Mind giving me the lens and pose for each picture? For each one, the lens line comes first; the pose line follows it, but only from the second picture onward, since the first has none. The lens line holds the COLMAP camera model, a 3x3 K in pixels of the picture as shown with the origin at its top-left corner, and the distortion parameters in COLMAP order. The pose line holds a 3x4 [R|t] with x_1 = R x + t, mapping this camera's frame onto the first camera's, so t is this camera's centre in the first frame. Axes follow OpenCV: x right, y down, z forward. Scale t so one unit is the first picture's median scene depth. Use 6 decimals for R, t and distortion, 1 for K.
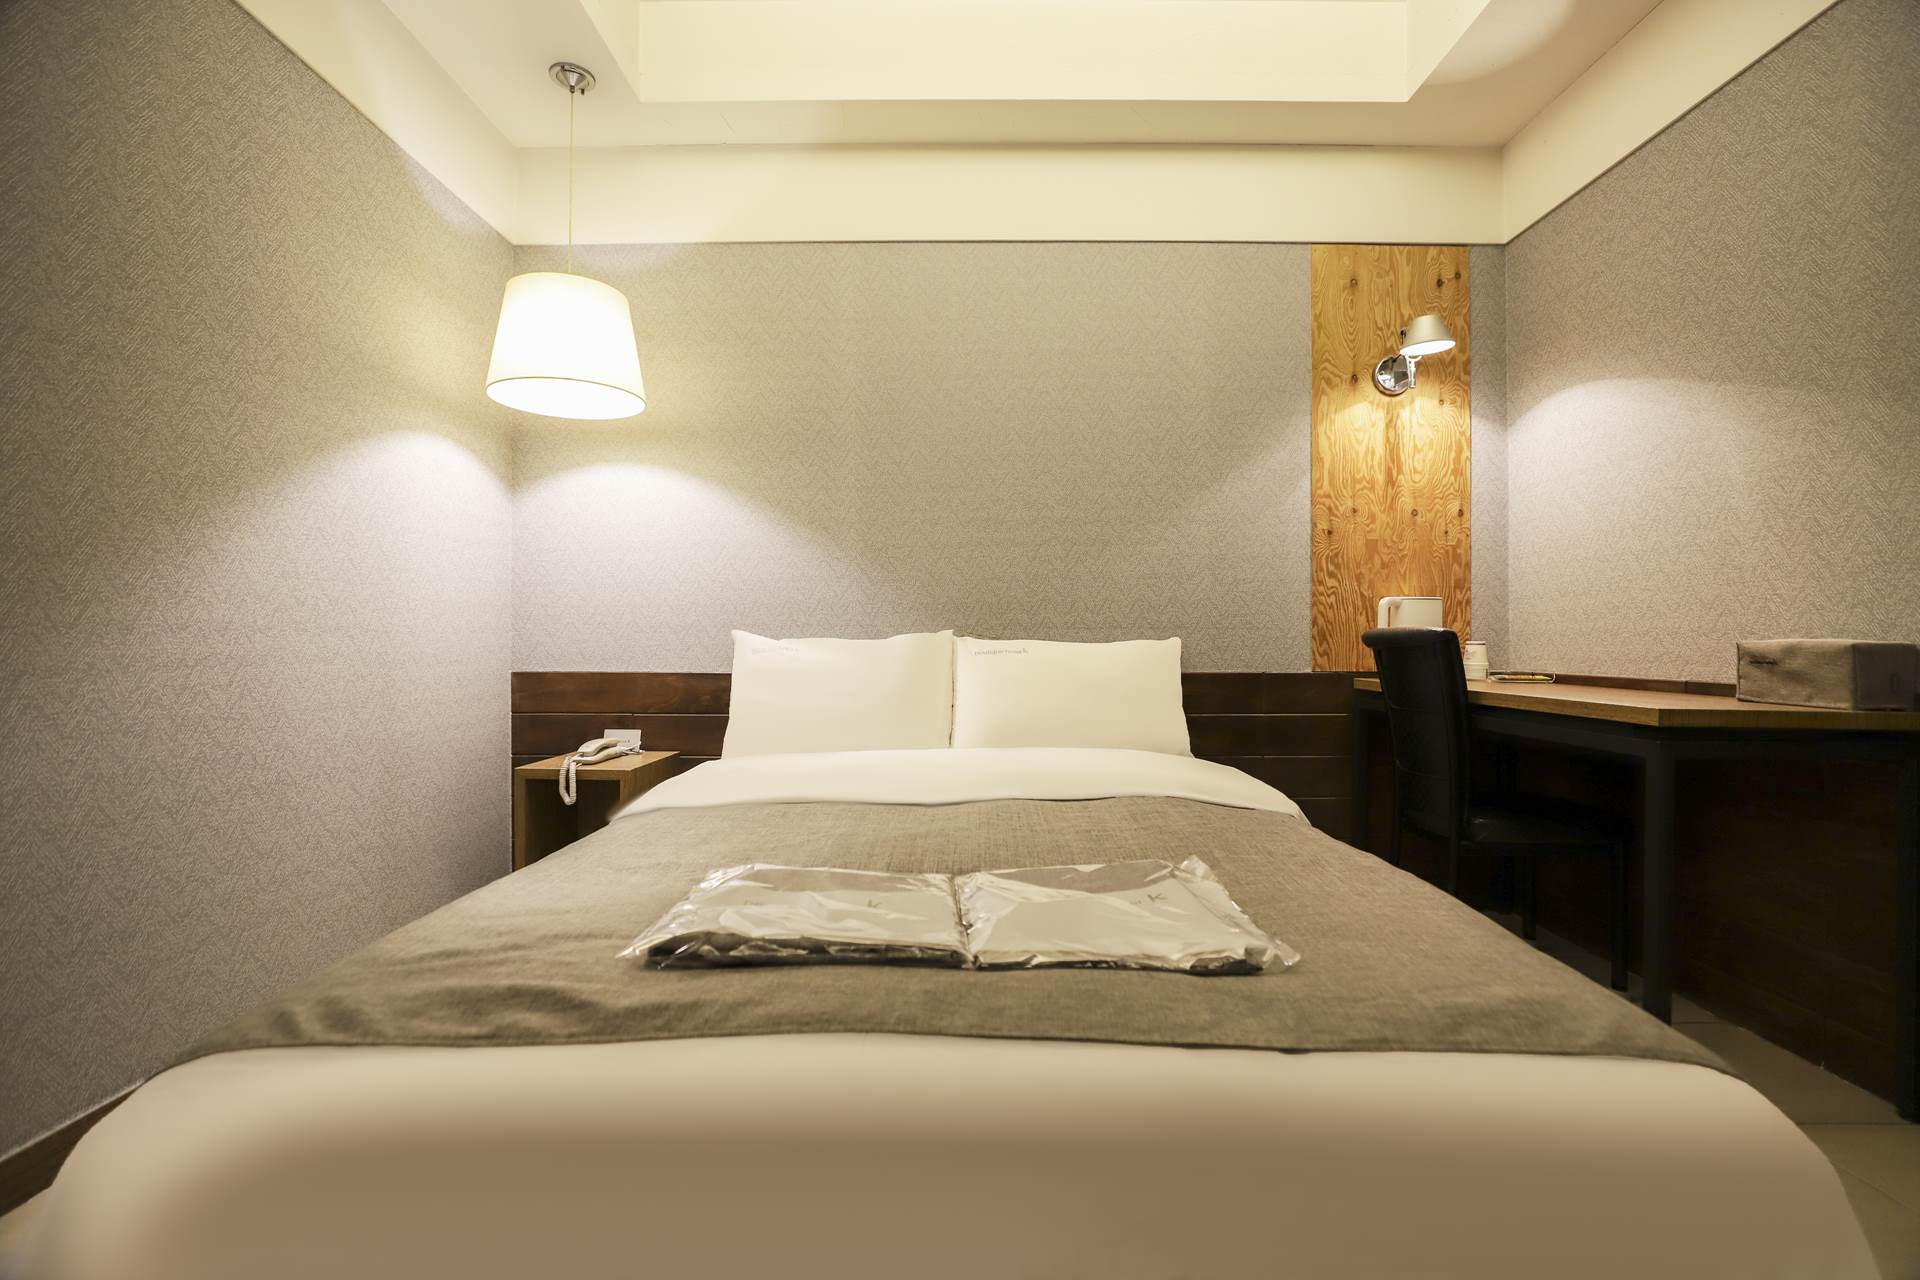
lens RADIAL K [[871.3, 0, 965.3], [0, 871.3, 640.4], [0, 0, 1]] dist [-0.044466, 0.013570]
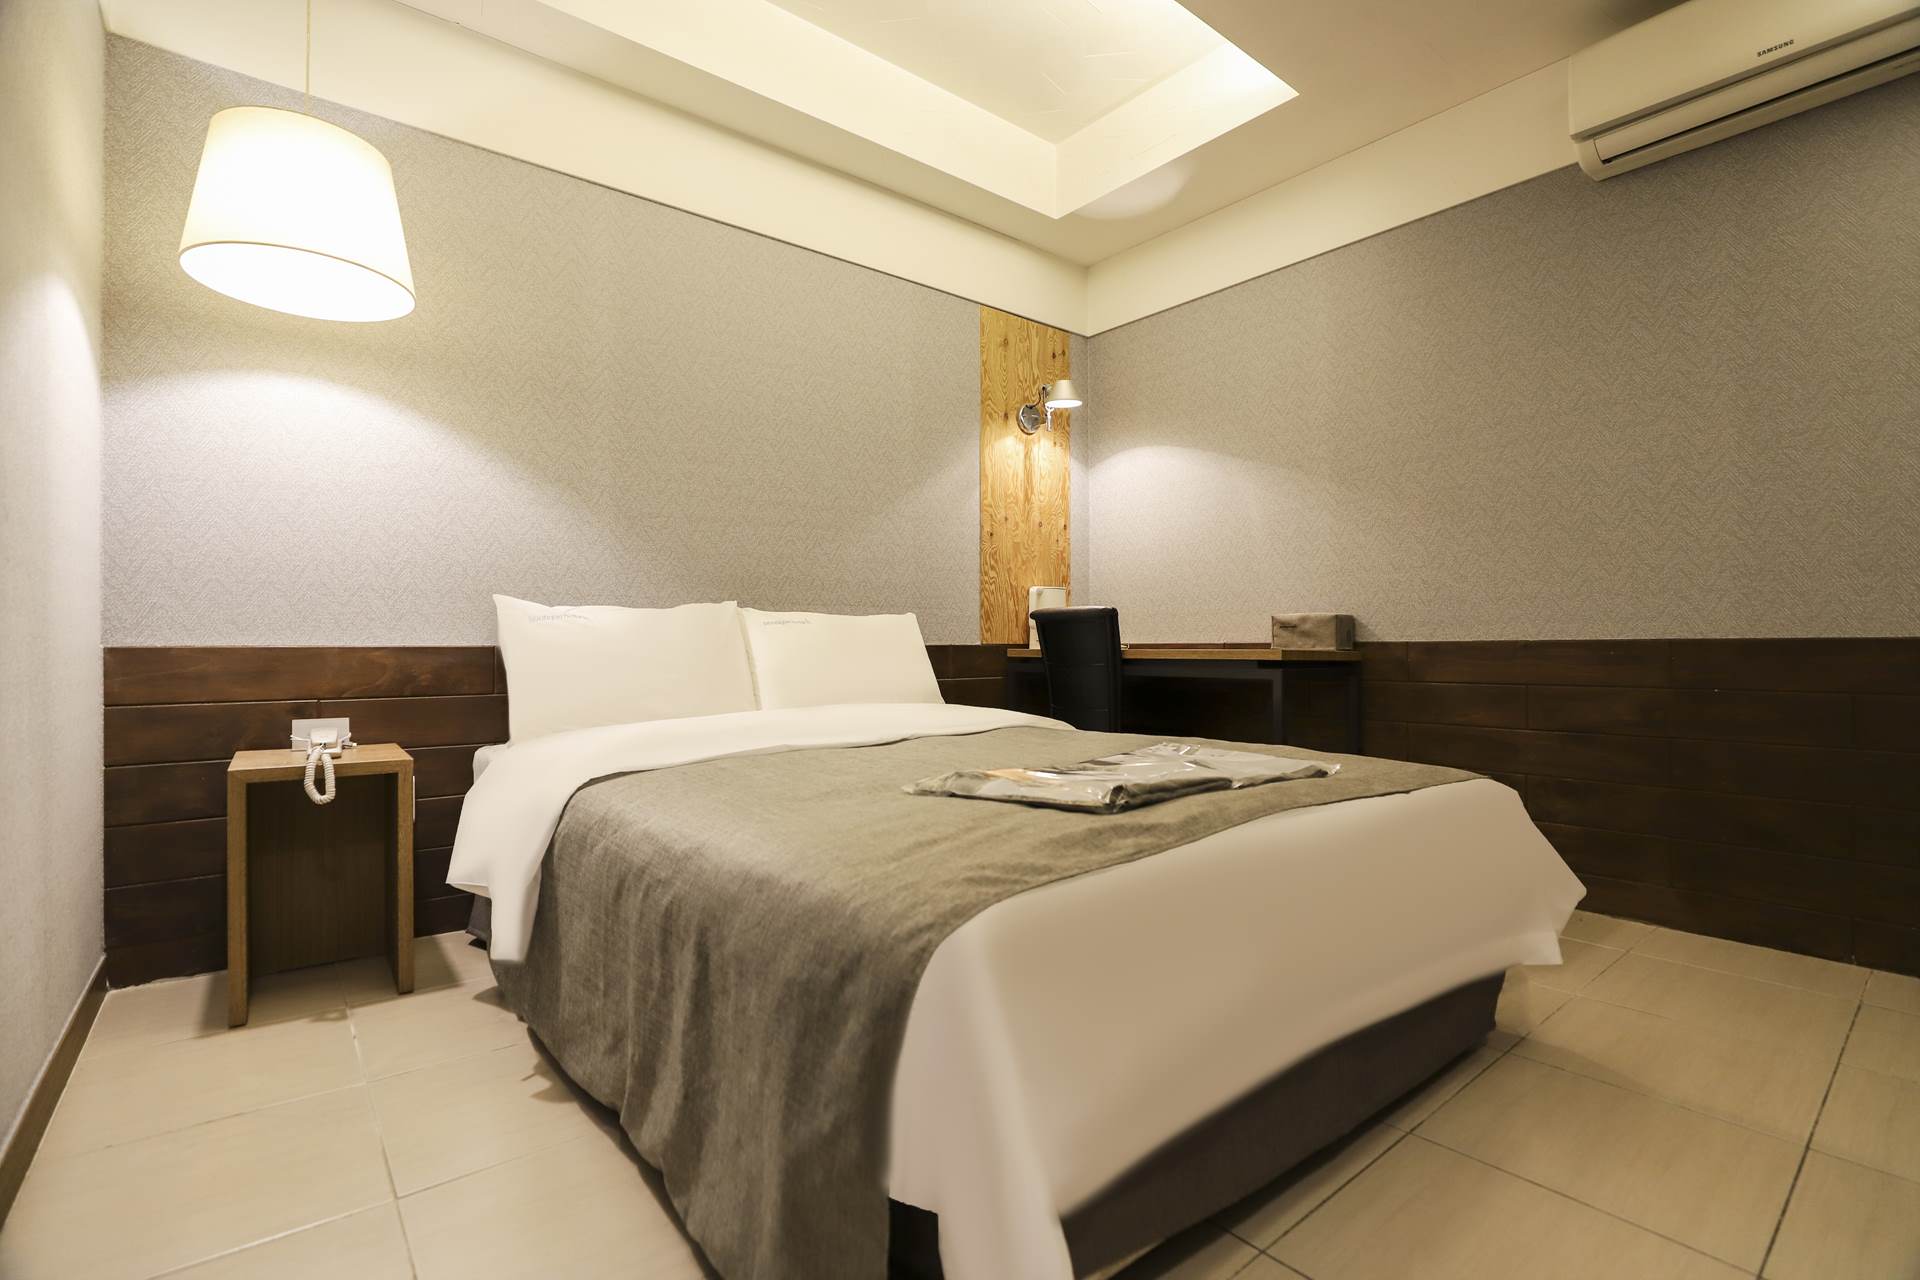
lens RADIAL K [[871.3, 0, 965.3], [0, 871.3, 640.4], [0, 0, 1]] dist [-0.044466, 0.013570]
pose [[0.773702, 0.000454, 0.633549, -0.419379], [0.003650, 0.999980, -0.005175, 0.037406], [-0.633539, 0.006317, 0.773685, 0.035262]]
